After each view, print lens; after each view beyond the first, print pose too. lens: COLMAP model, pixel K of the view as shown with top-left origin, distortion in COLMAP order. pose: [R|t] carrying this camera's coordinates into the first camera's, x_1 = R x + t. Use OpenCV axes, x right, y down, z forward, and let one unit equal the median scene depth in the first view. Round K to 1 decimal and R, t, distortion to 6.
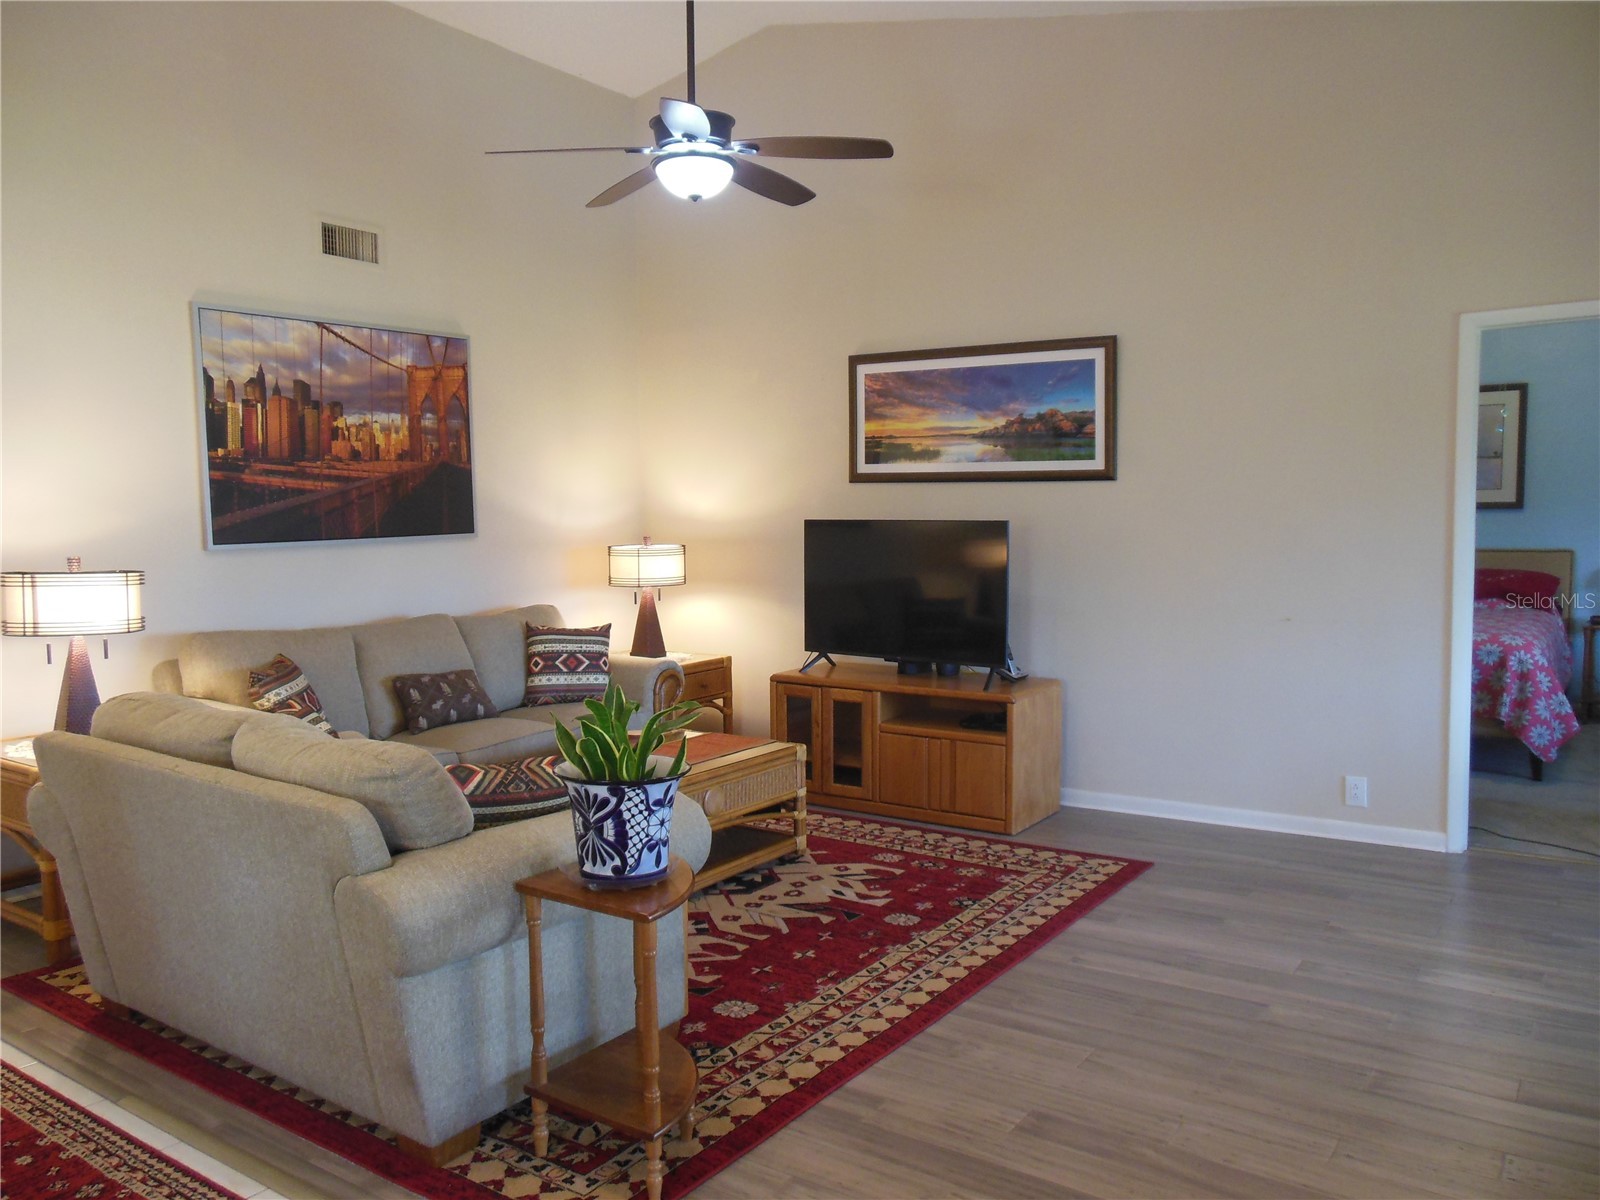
lens RADIAL K [[1215.5, 0, 800.0], [0, 1215.5, 600.0], [0, 0, 1]] dist [-0.092670, 0.160944]
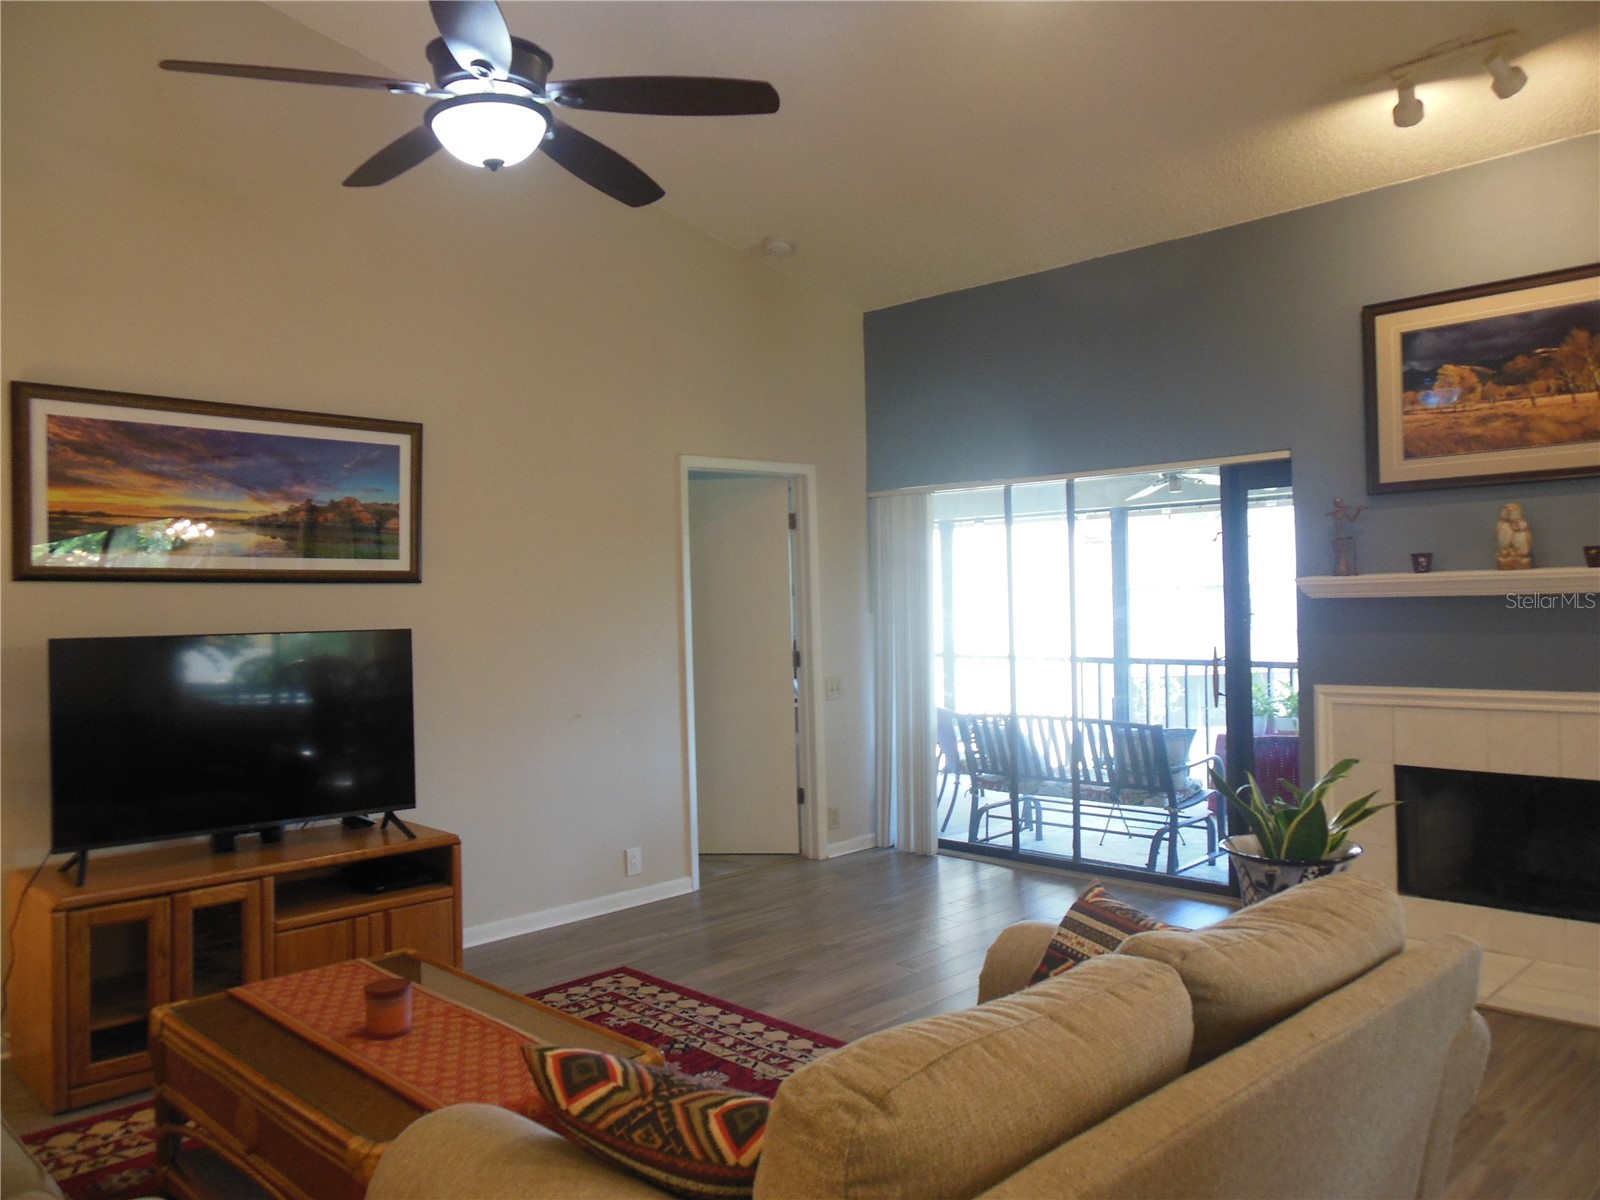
lens RADIAL K [[1215.5, 0, 800.0], [0, 1215.5, 600.0], [0, 0, 1]] dist [-0.092670, 0.160944]
pose [[0.183702, 0.005029, 0.982969, -0.566687], [0.094327, 0.995282, -0.022721, -0.039392], [-0.978446, 0.096895, 0.182361, 0.560251]]
